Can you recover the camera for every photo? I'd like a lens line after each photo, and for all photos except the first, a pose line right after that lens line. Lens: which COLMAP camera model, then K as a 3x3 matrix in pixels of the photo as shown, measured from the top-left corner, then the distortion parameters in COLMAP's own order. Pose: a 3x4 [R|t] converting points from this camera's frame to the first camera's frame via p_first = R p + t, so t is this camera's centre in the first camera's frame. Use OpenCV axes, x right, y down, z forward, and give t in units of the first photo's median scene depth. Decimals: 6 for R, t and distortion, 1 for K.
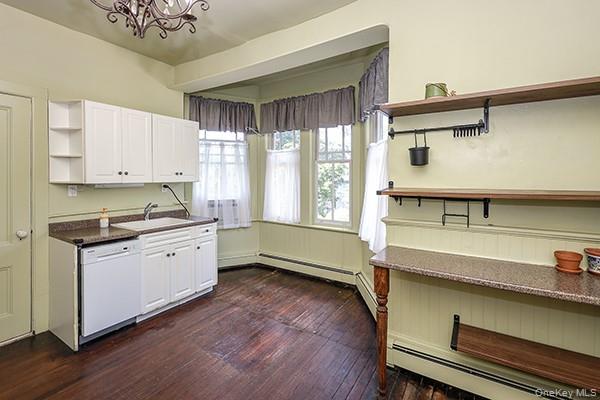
lens RADIAL K [[277.2, 0, 294.5], [0, 277.2, 179.7], [0, 0, 1]] dist [0.002321, -0.000365]
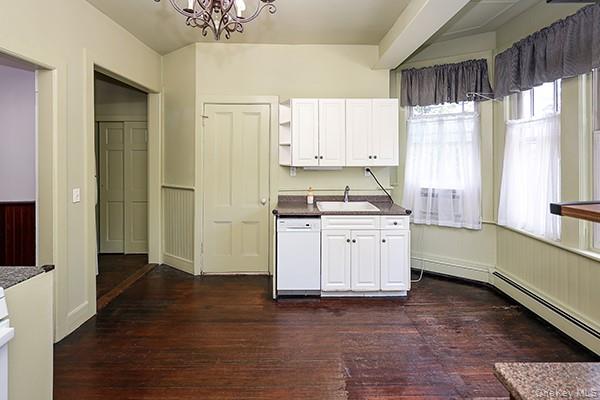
lens RADIAL K [[277.2, 0, 292.7], [0, 277.2, 160.6], [0, 0, 1]] dist [0.002321, -0.000365]
pose [[0.564337, 0.003808, -0.825536, 0.210096], [-0.008593, 0.999962, -0.001262, -0.006981], [0.825500, 0.007806, 0.564348, 0.247370]]
